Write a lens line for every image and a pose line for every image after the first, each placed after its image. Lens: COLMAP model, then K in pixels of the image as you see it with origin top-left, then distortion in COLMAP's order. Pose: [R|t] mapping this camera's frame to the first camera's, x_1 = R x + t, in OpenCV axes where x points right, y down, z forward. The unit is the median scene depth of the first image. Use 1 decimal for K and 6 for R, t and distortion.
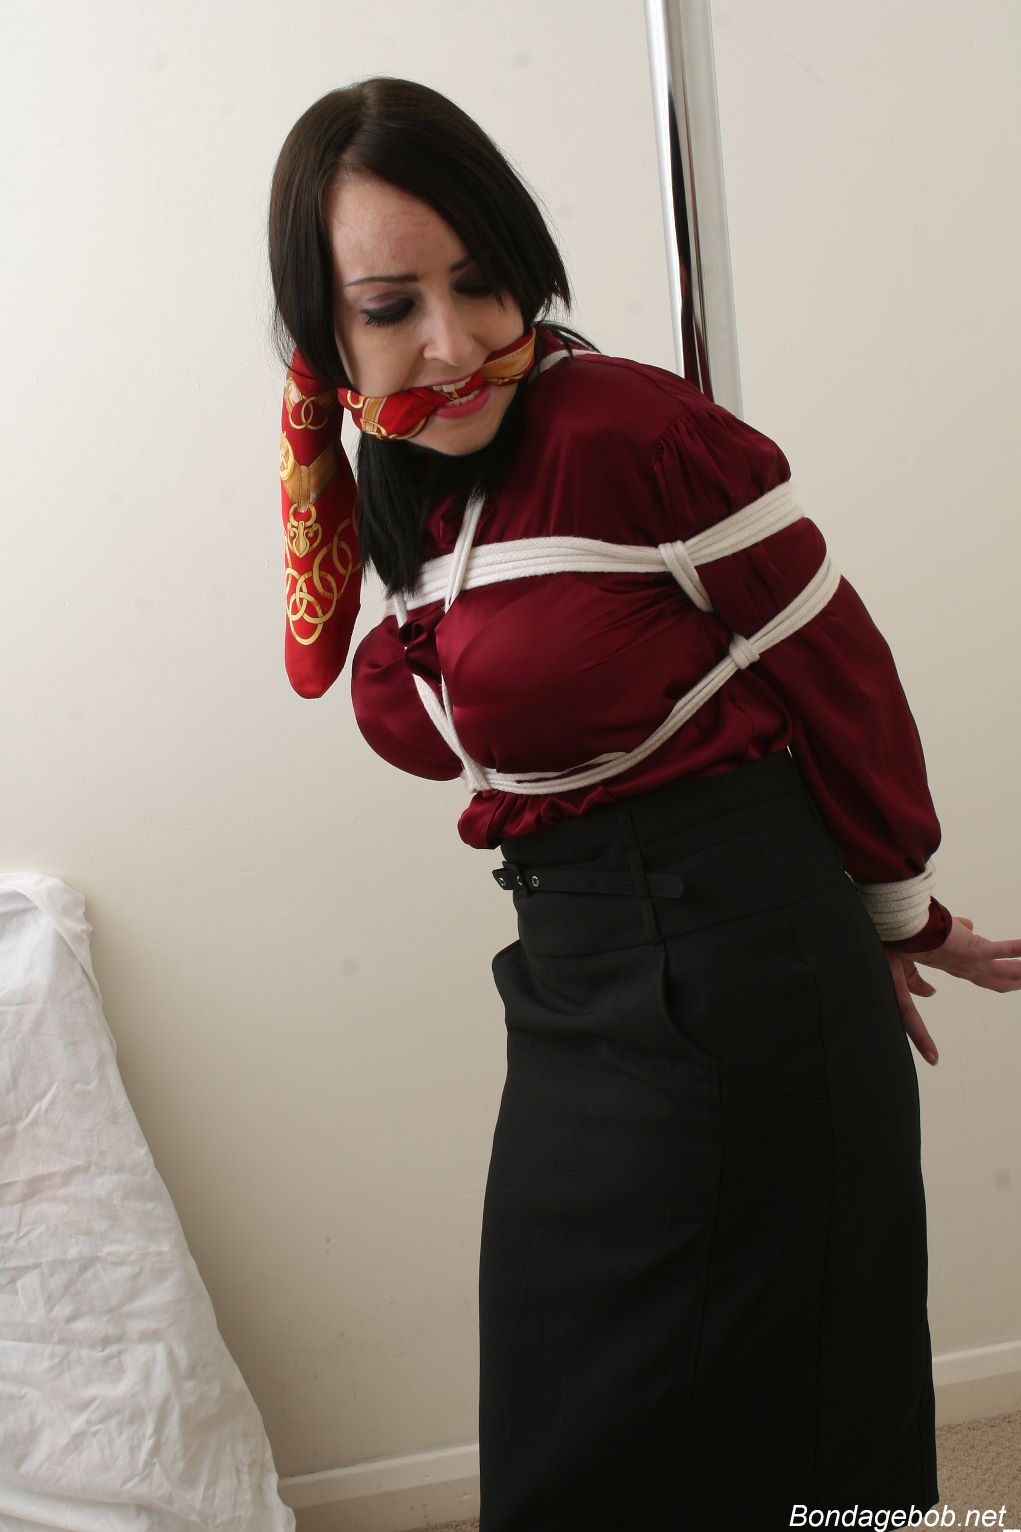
lens RADIAL K [[1960.4, 0, 510.5], [0, 1960.4, 766.0], [0, 0, 1]] dist [-0.068642, 0.152094]
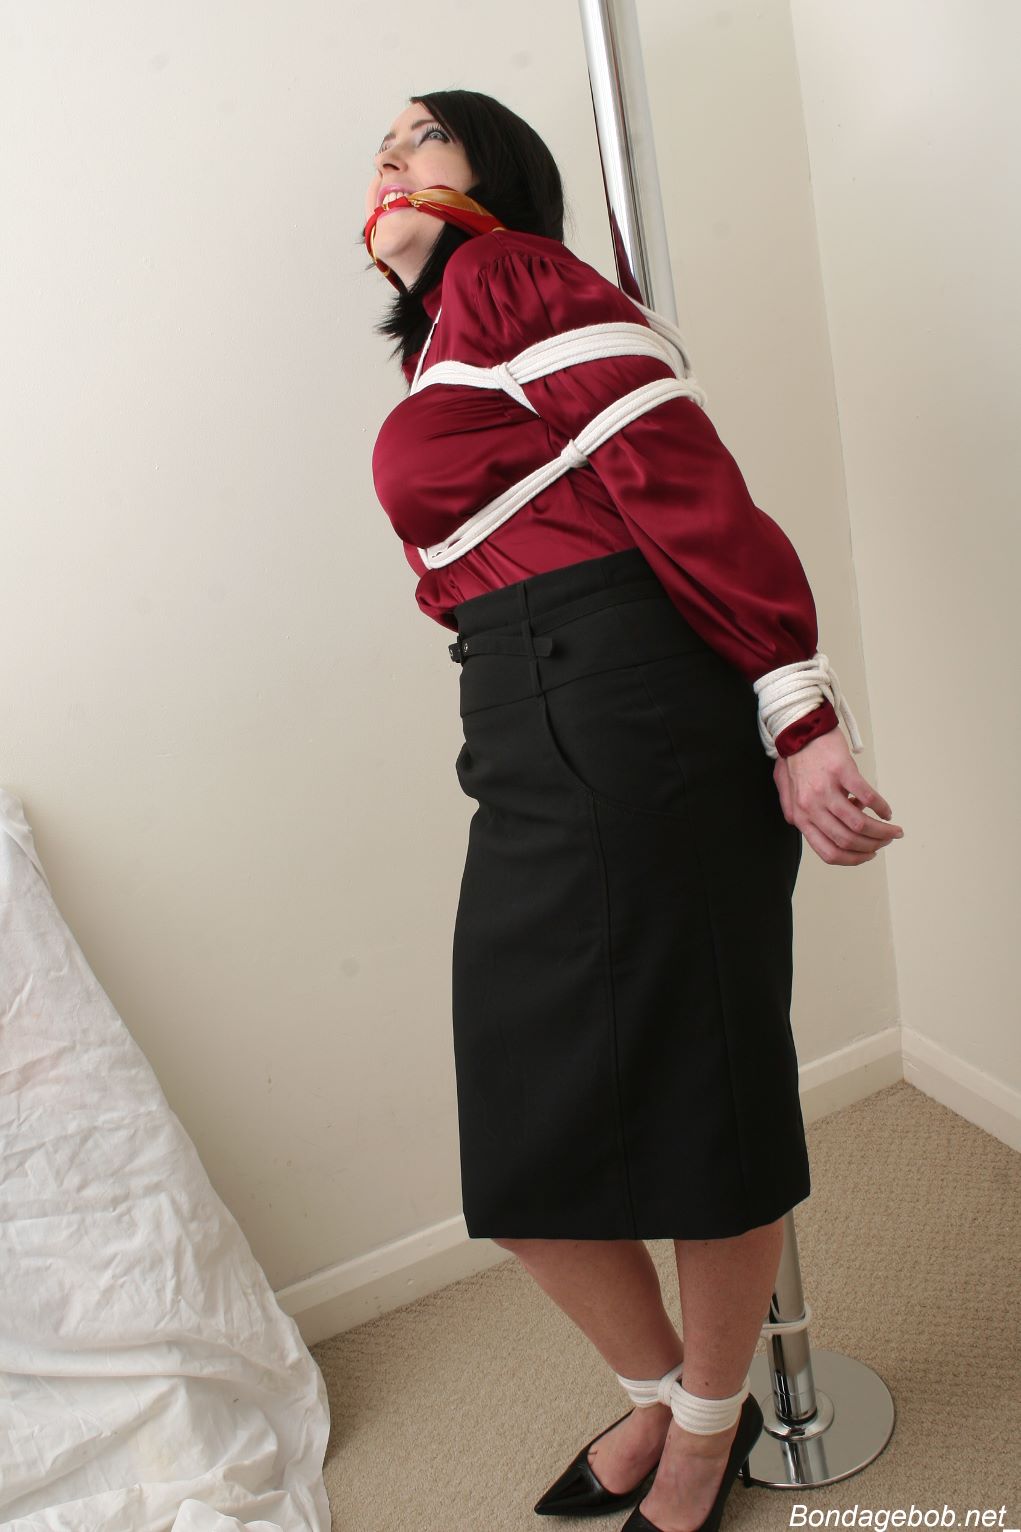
lens RADIAL K [[1746.0, 0, 510.5], [0, 1746.0, 766.0], [0, 0, 1]] dist [-0.098092, 0.149613]
pose [[0.951315, -0.149061, 0.269778, -0.221711], [0.138045, 0.988639, 0.059466, 0.030284], [-0.275577, -0.019330, 0.961085, 0.024546]]
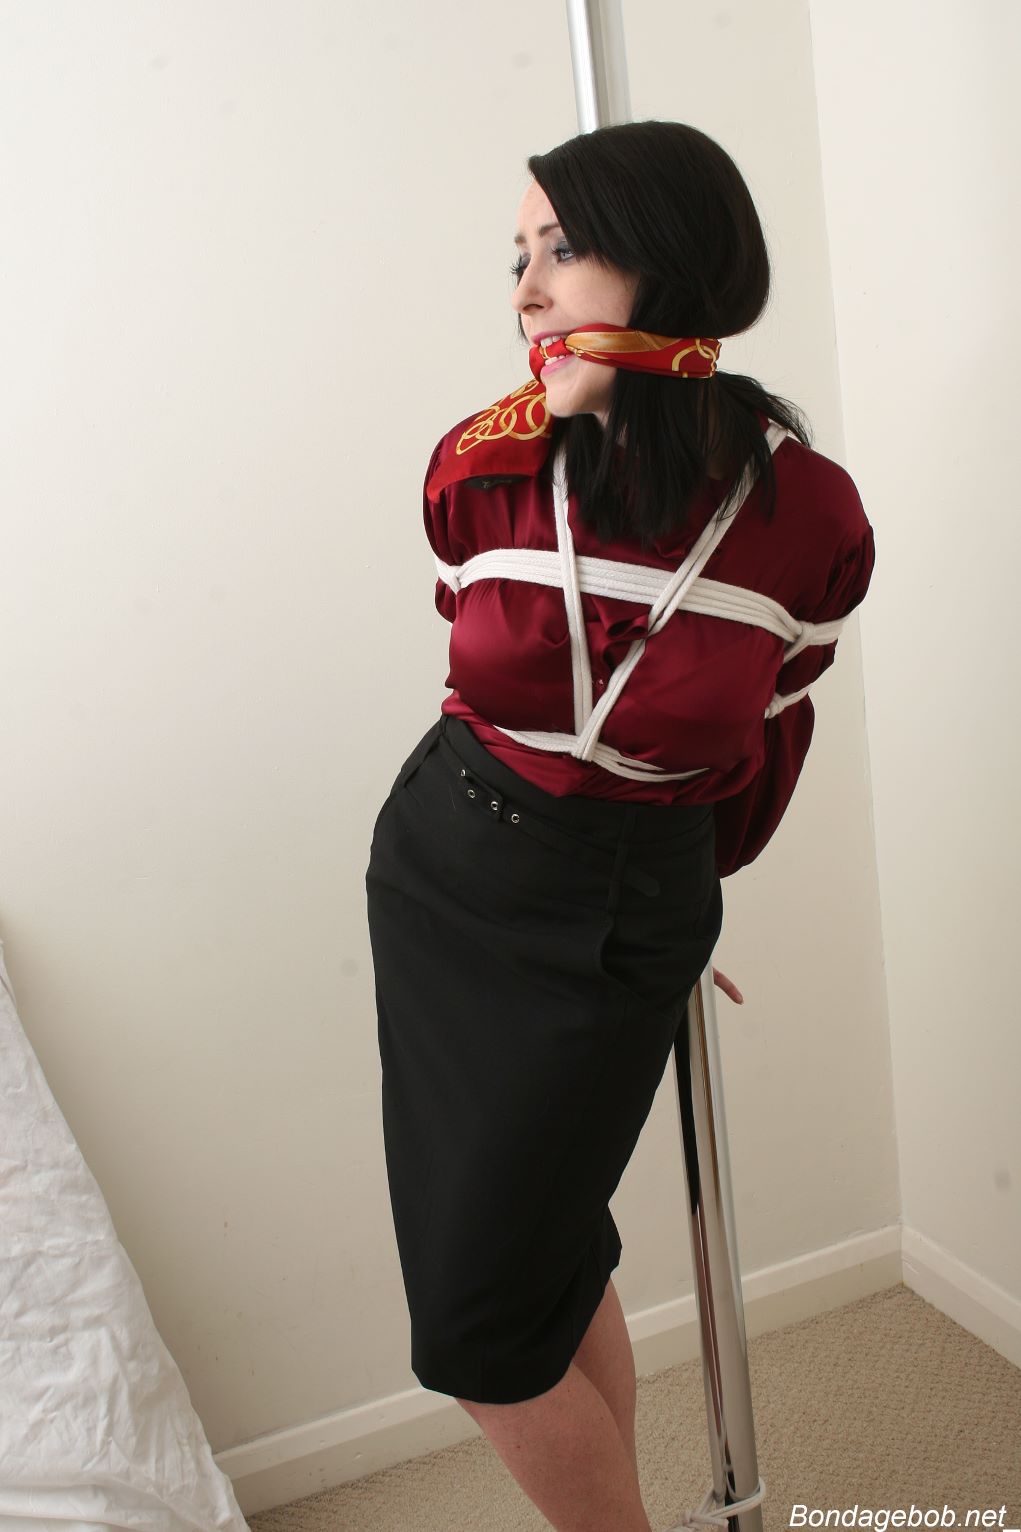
lens RADIAL K [[1960.4, 0, 510.5], [0, 1960.4, 766.0], [0, 0, 1]] dist [-0.068642, 0.152094]
pose [[0.965753, -0.062049, 0.251936, -0.214930], [0.074565, 0.996396, -0.040431, 0.053186], [-0.248519, 0.057831, 0.966899, -0.089409]]
